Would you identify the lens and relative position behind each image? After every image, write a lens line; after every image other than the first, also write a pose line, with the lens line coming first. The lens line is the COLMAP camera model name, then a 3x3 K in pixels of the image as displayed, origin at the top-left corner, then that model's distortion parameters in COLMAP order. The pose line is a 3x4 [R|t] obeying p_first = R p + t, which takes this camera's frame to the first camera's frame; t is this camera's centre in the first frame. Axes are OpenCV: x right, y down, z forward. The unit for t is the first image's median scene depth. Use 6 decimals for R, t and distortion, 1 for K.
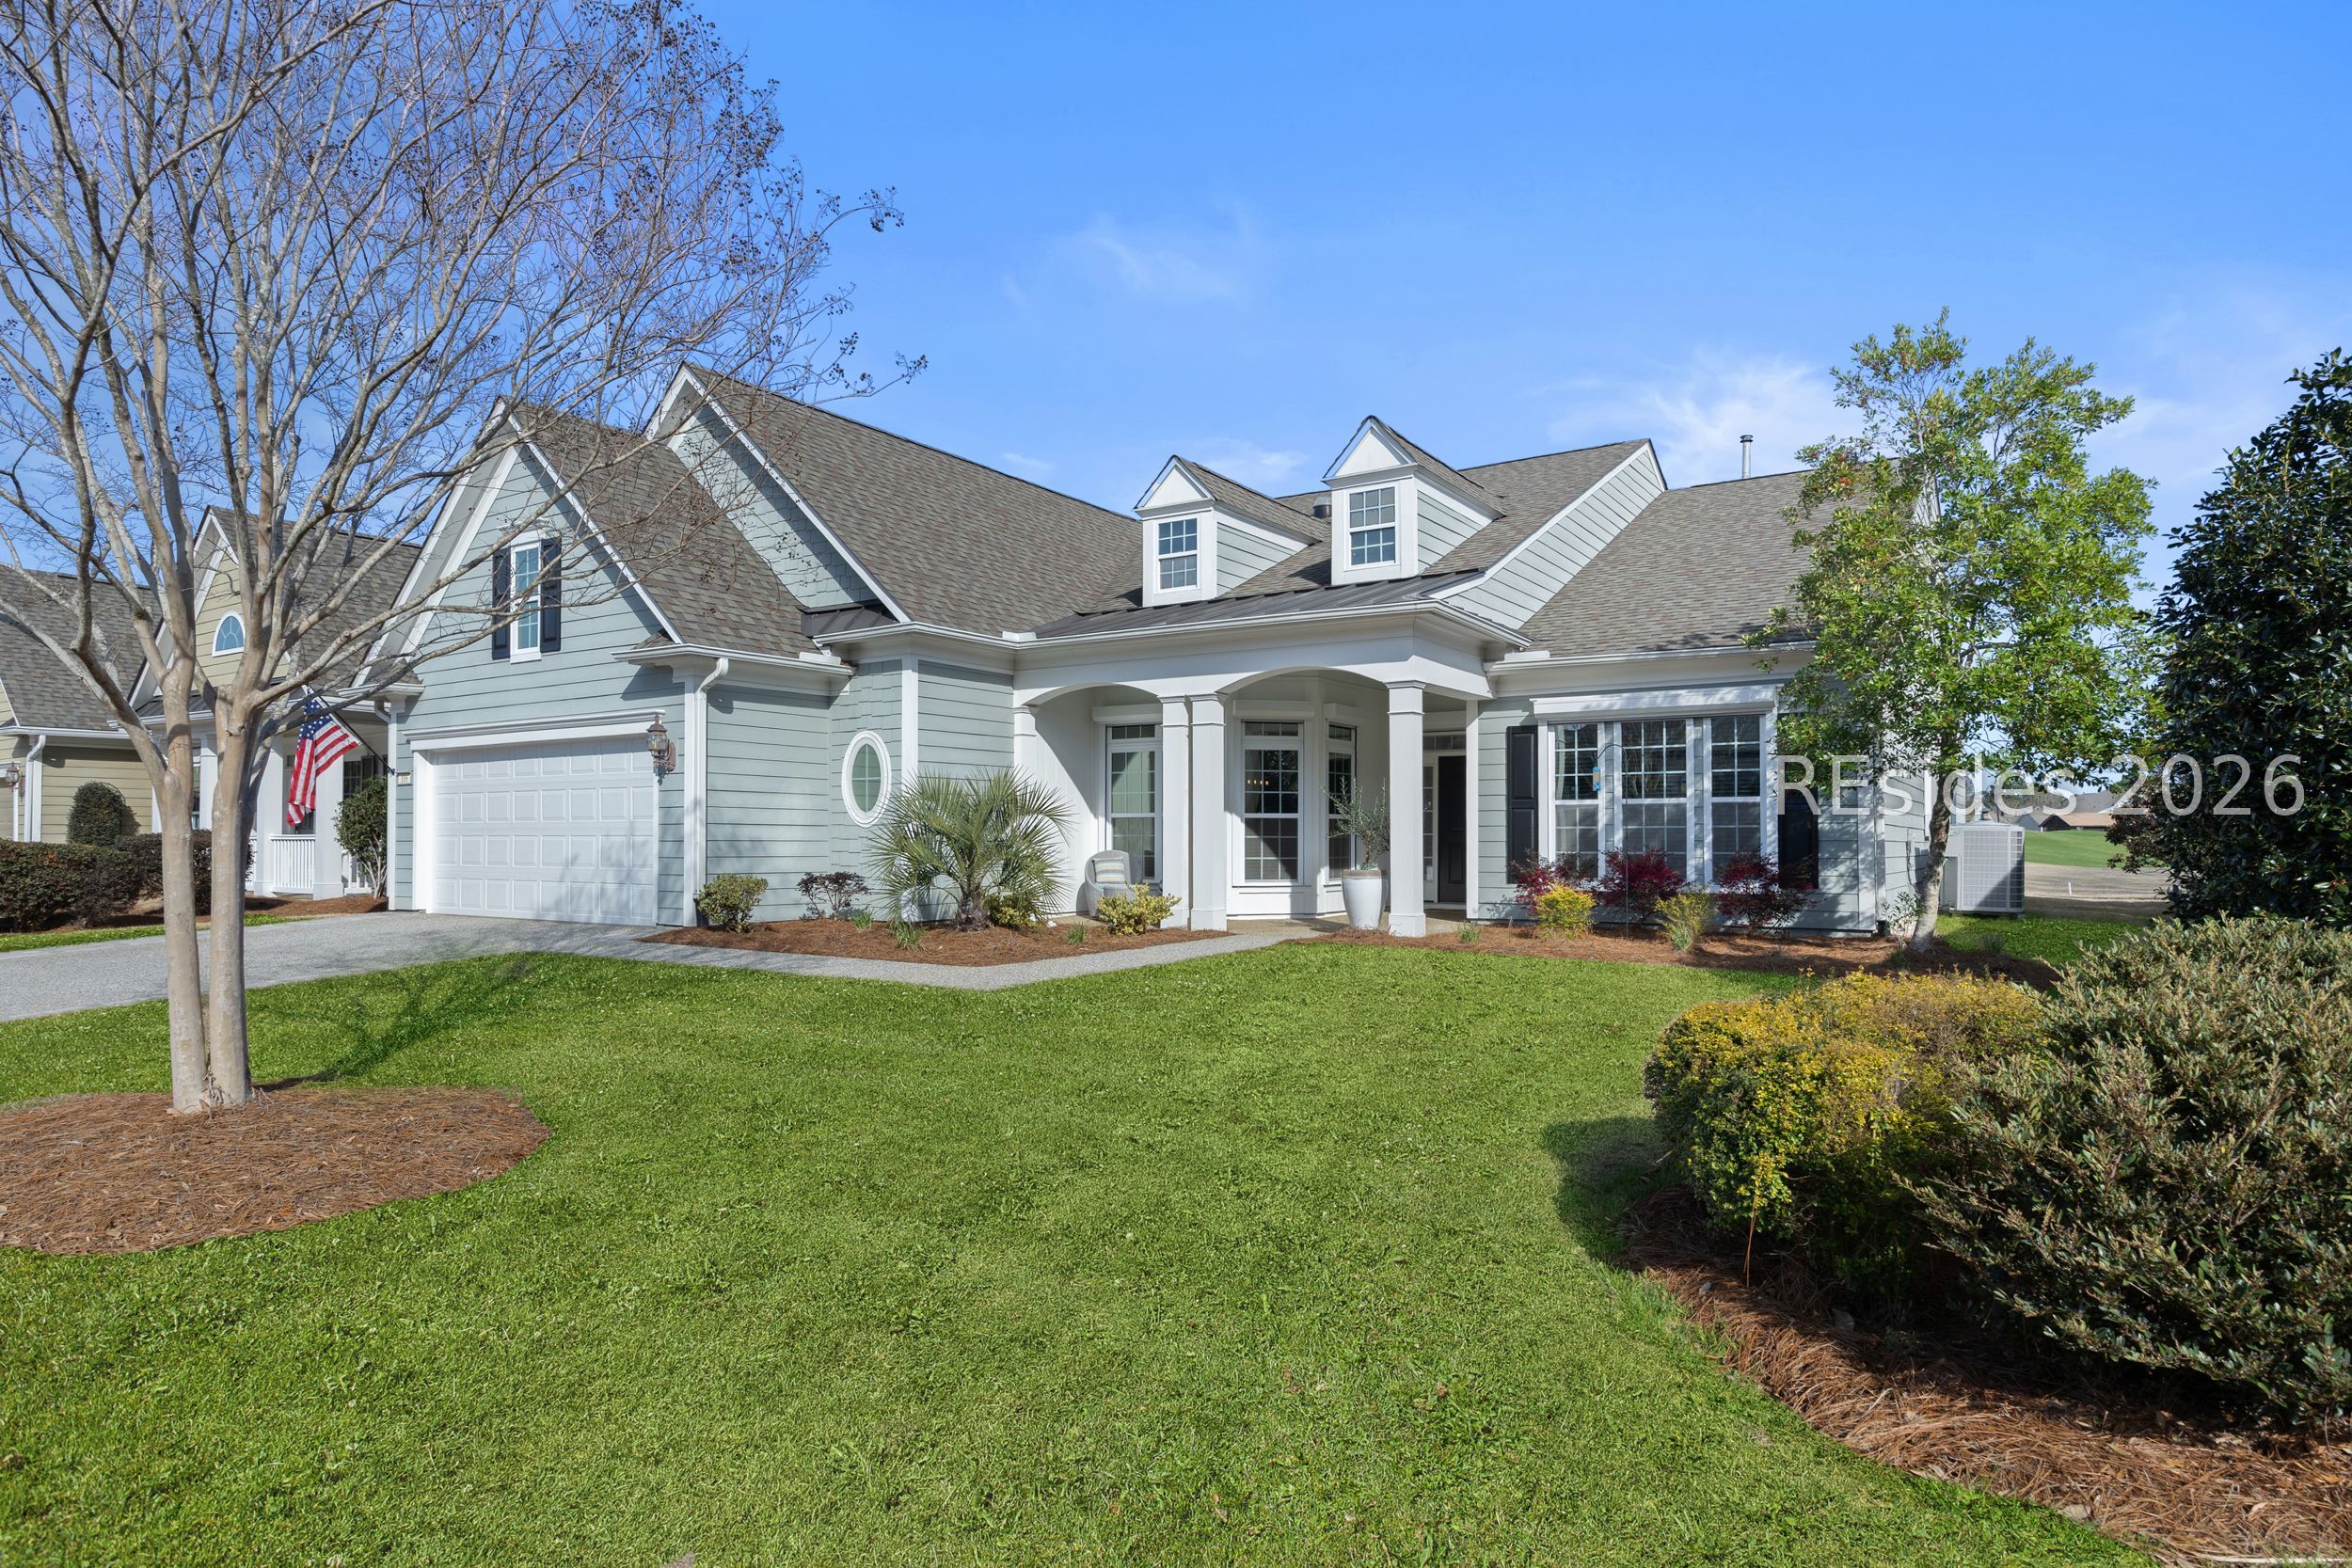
lens RADIAL K [[1353.1, 0, 1170.8], [0, 1353.1, 830.0], [0, 0, 1]] dist [-0.037679, 0.013967]
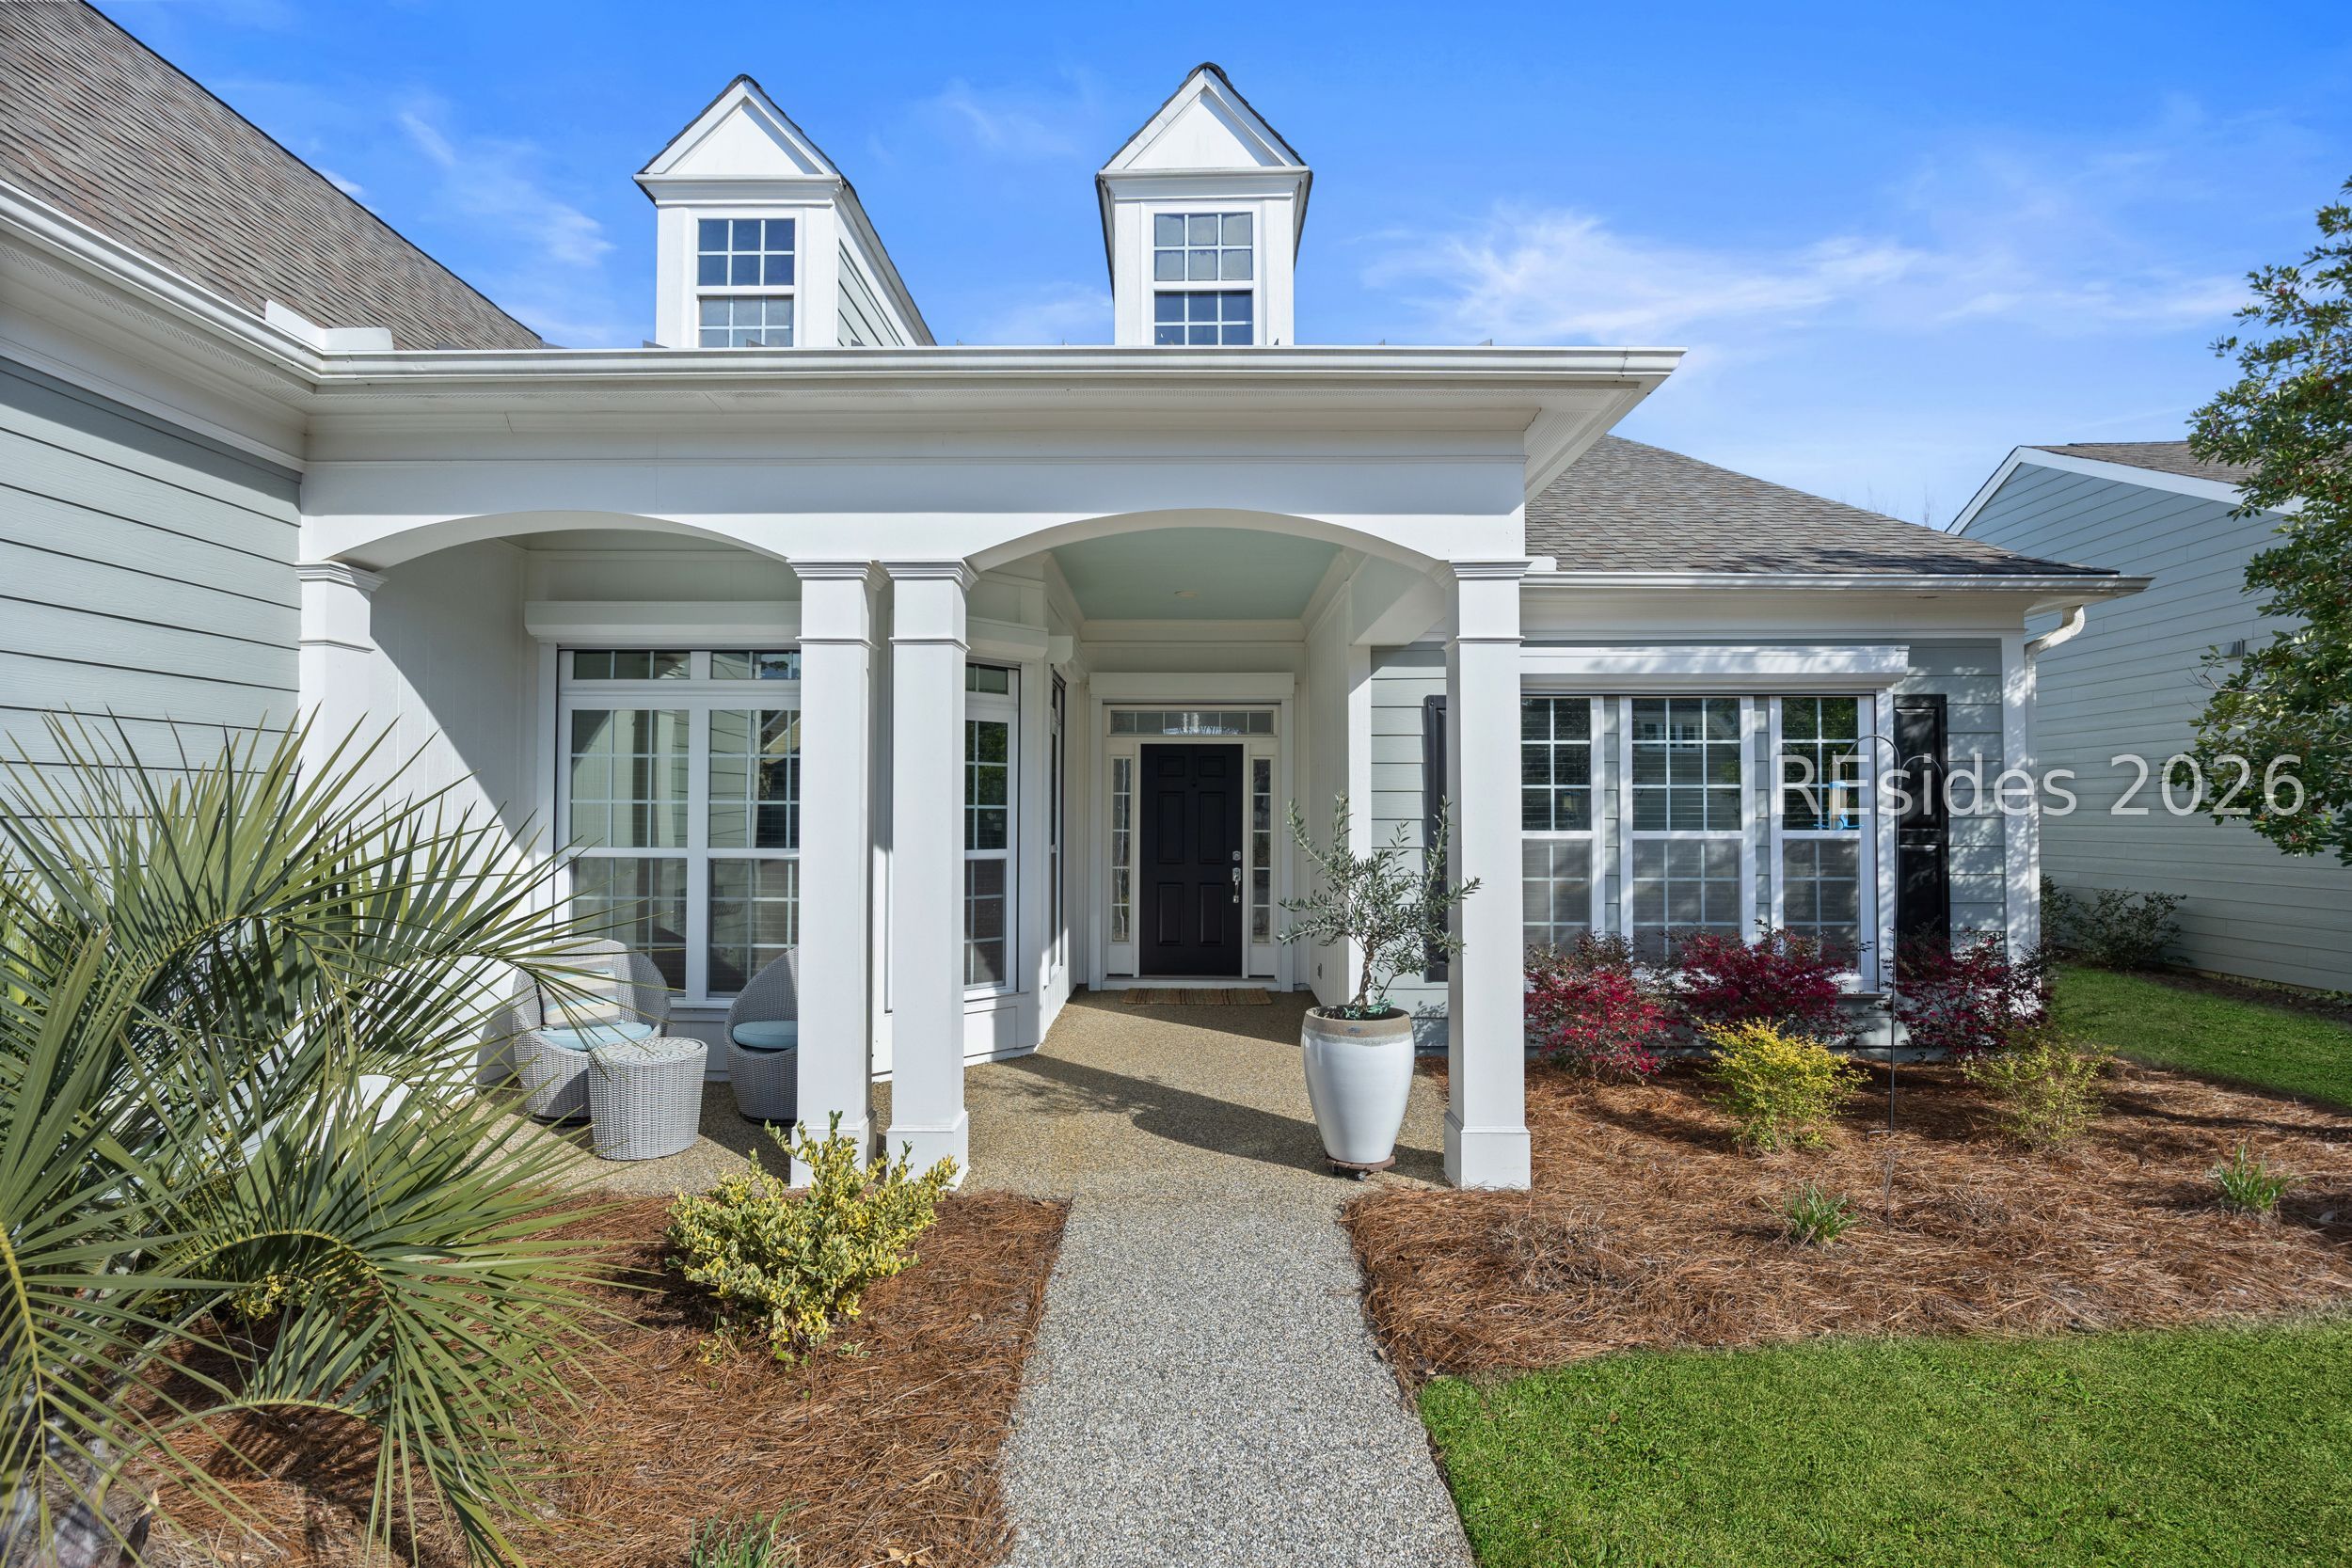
lens RADIAL K [[1125.6, 0, 1176.9], [0, 1125.6, 793.9], [0, 0, 1]] dist [-0.004394, -0.000317]
pose [[0.841651, 0.012005, 0.539889, -0.086575], [-0.004217, 0.999868, -0.015659, -0.028993], [-0.540006, 0.010903, 0.841591, 0.676572]]
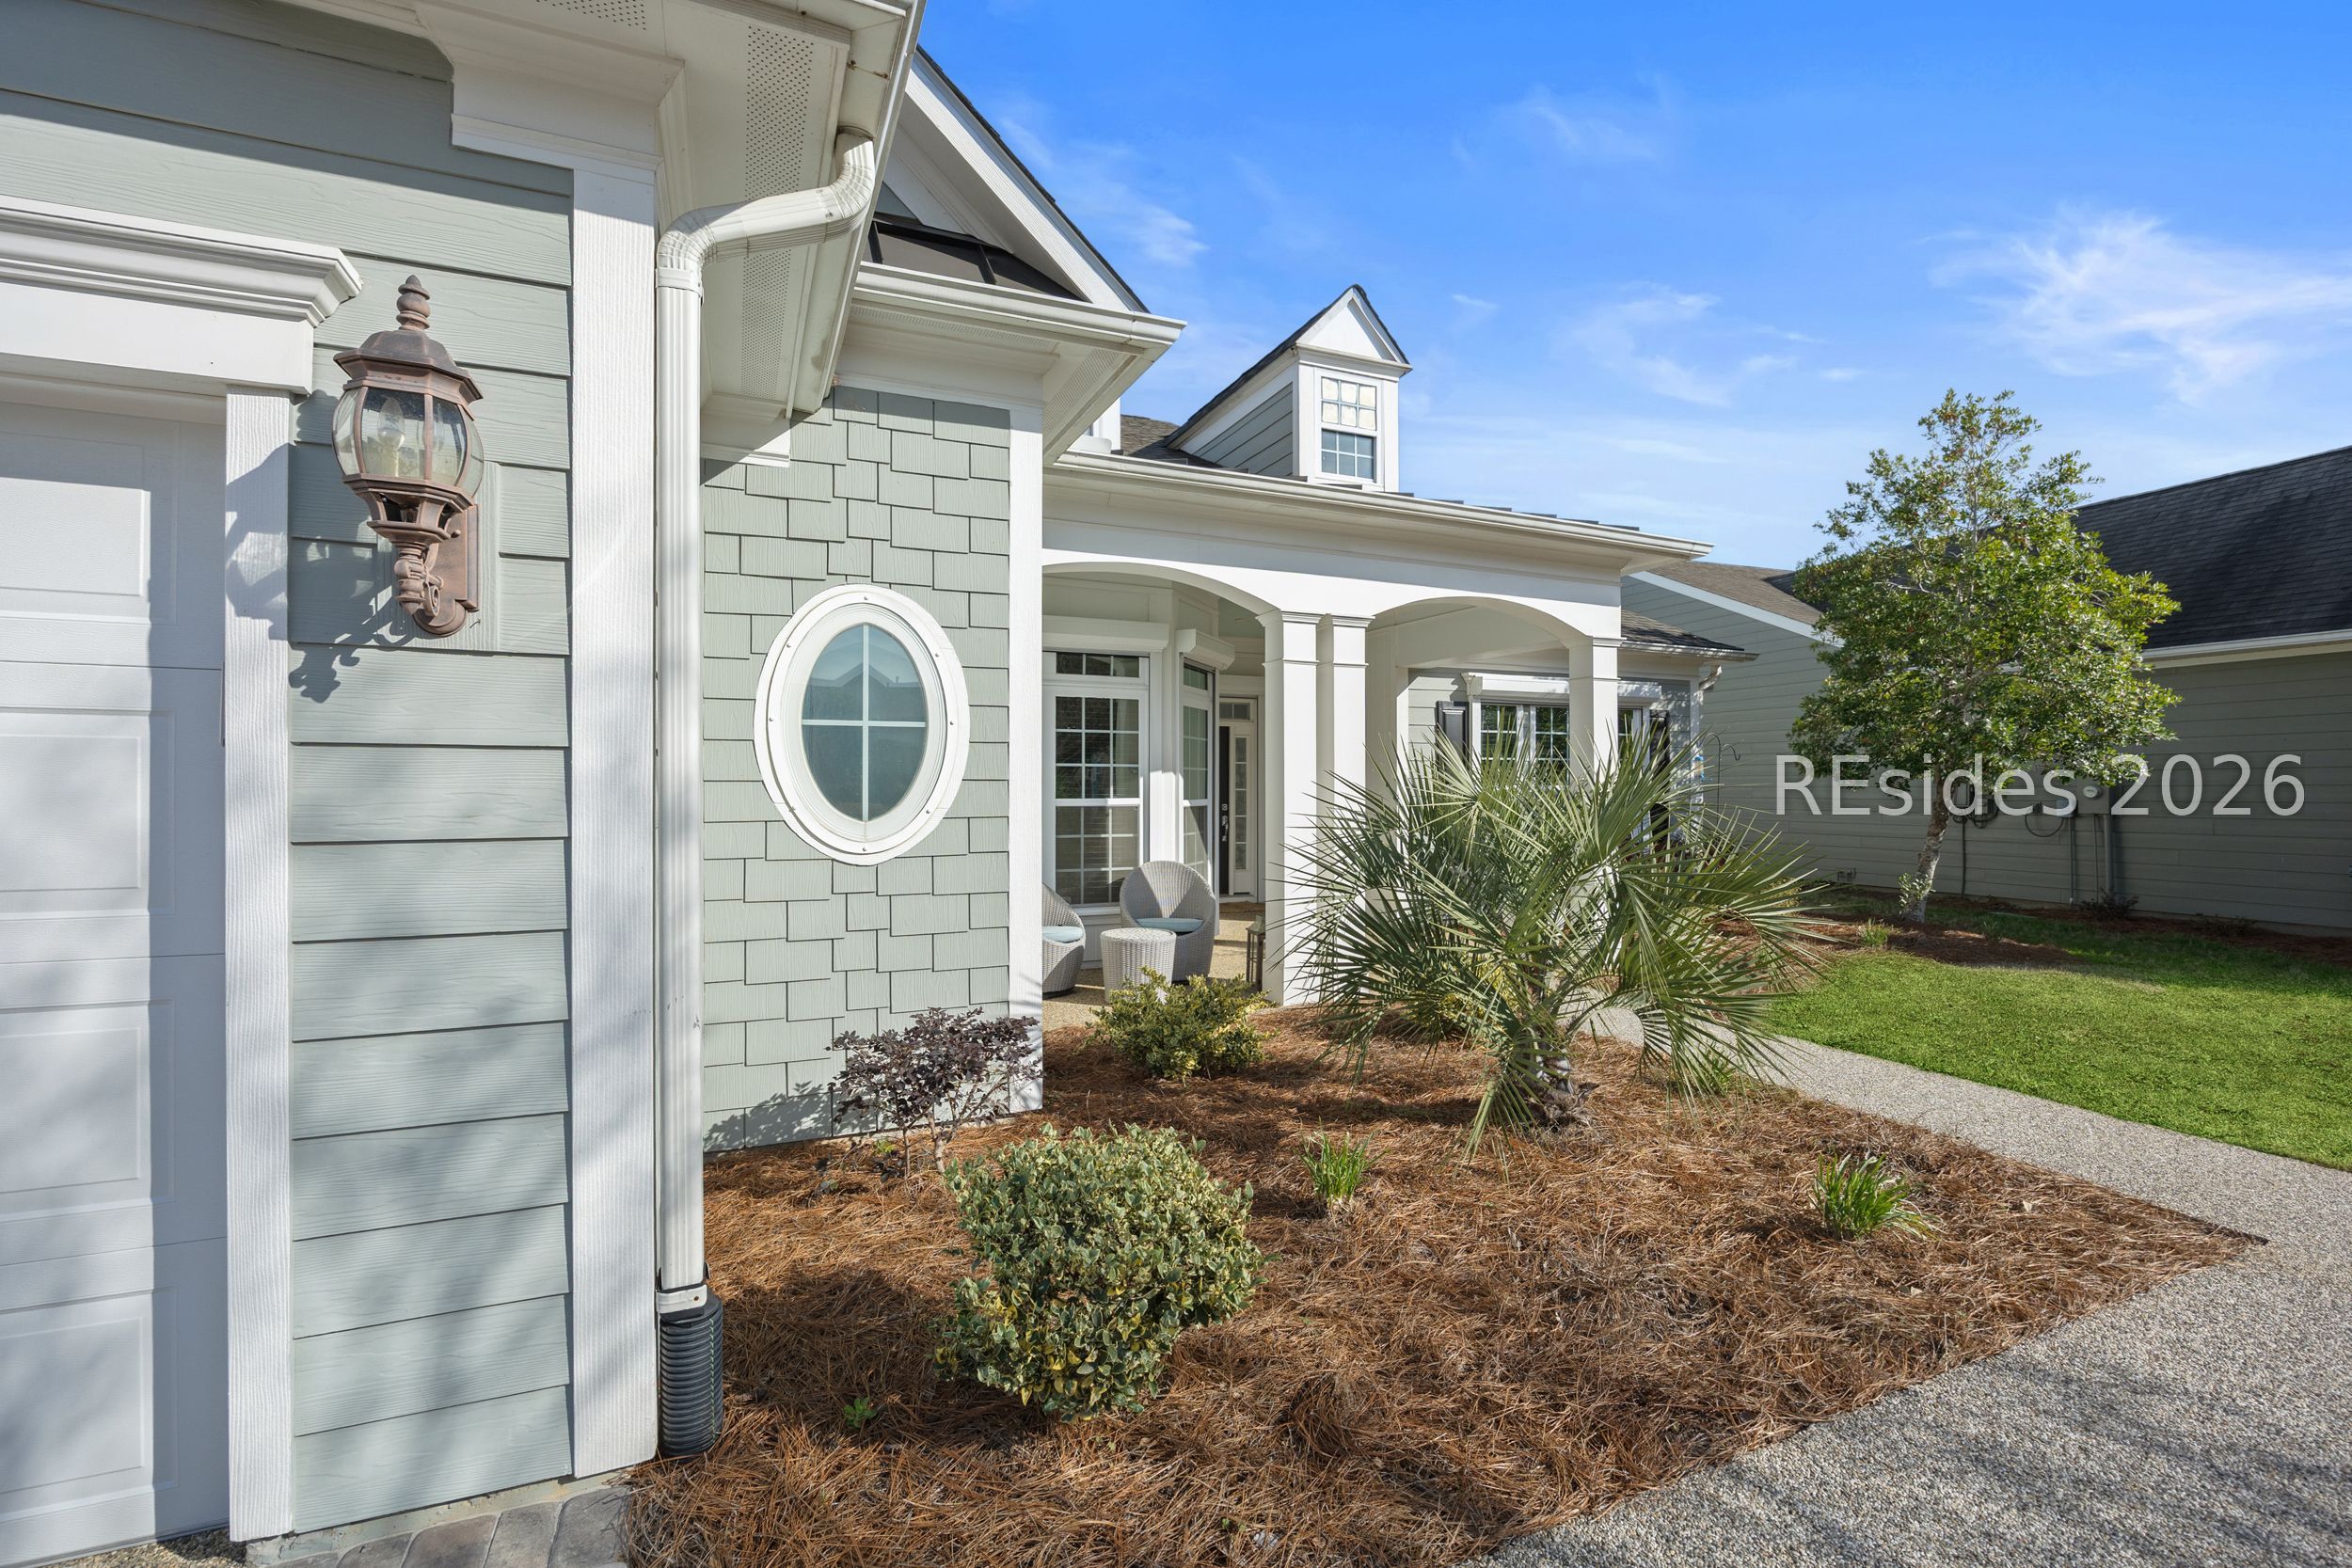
lens RADIAL K [[1011.0, 0, 1207.9], [0, 1011.0, 792.0], [0, 0, 1]] dist [-0.000276, -0.000045]
pose [[0.520625, -0.005896, 0.853765, -0.404723], [-0.001259, 0.999970, 0.007673, -0.021394], [-0.853785, -0.005070, 0.520602, 0.792652]]
